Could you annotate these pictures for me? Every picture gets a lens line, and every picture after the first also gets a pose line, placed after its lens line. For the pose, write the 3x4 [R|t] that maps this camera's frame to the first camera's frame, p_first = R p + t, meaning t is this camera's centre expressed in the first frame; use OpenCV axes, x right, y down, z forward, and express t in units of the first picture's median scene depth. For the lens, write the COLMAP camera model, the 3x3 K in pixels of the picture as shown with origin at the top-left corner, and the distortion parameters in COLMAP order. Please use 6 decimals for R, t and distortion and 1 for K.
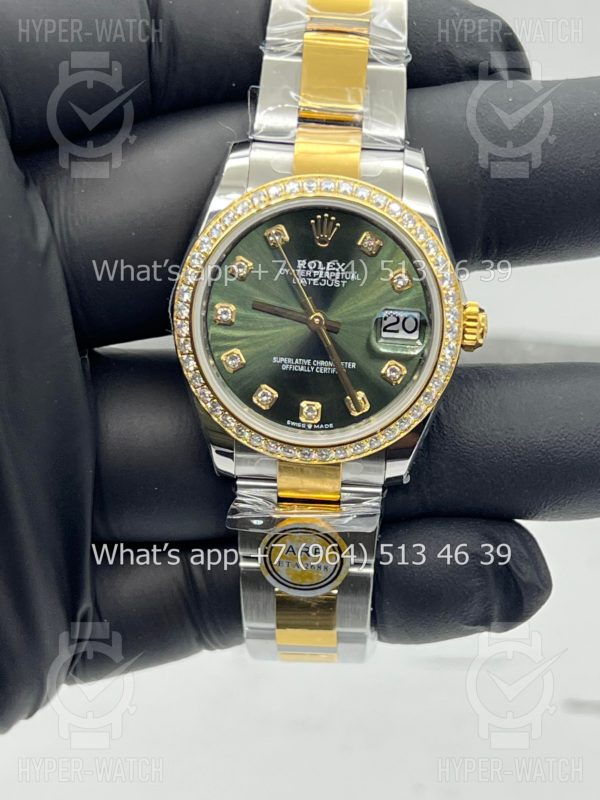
lens RADIAL K [[2148.6, 0, 301.0], [0, 2148.6, 393.8], [0, 0, 1]] dist [0.000252, 0.000000]
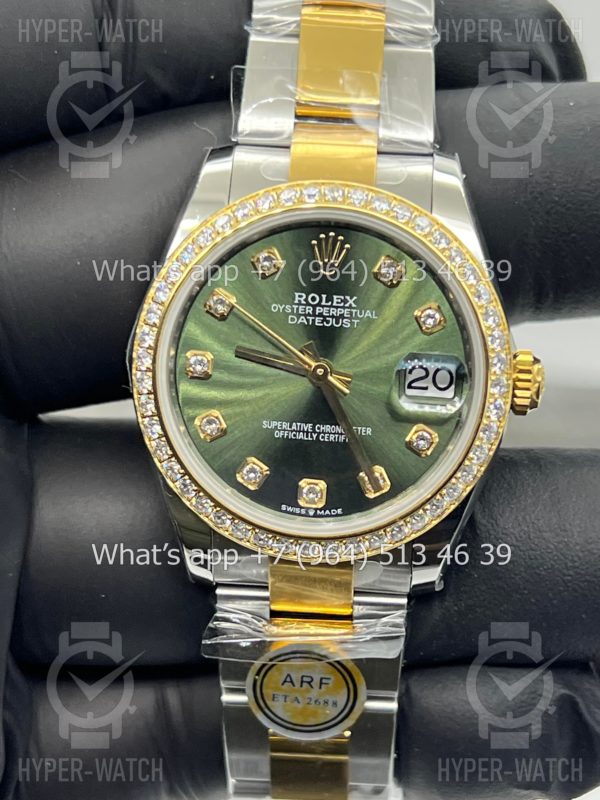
lens RADIAL K [[2148.6, 0, 295.7], [0, 2148.6, 403.7], [0, 0, 1]] dist [0.000252, 0.000000]
pose [[0.999938, -0.004369, -0.010214, 0.006353], [0.003540, 0.996798, -0.079882, 0.037498], [0.010531, 0.079841, 0.996752, 0.242271]]
